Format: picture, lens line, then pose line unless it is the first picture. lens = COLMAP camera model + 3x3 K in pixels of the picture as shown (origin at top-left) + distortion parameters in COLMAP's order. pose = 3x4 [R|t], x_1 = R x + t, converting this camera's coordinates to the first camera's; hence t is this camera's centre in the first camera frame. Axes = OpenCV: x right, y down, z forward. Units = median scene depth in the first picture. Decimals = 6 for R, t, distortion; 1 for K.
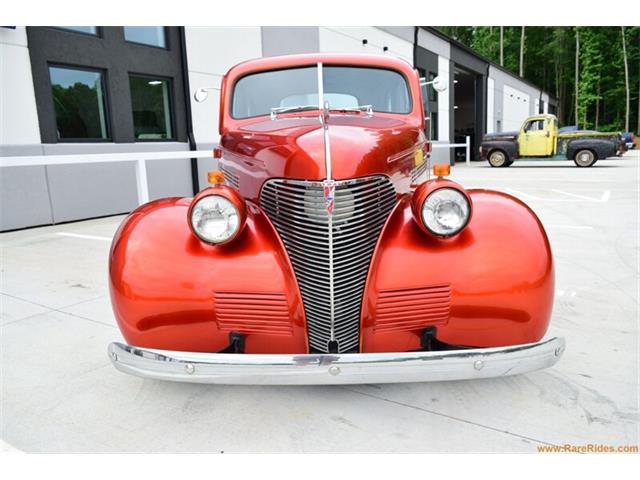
lens RADIAL K [[470.5, 0, 320.0], [0, 470.5, 240.0], [0, 0, 1]] dist [-0.002047, -0.004850]
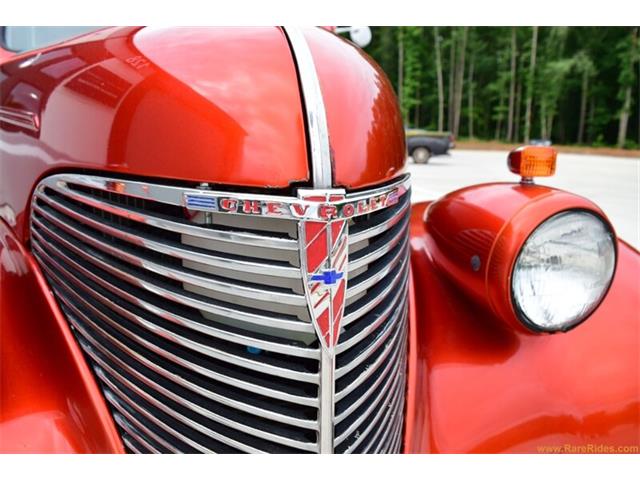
lens RADIAL K [[470.5, 0, 320.0], [0, 470.5, 240.0], [0, 0, 1]] dist [-0.002047, -0.004850]
pose [[0.944535, -0.019240, 0.327847, -0.043115], [0.013045, 0.999693, 0.021085, -0.086335], [-0.328151, -0.015638, 0.944496, 0.629364]]
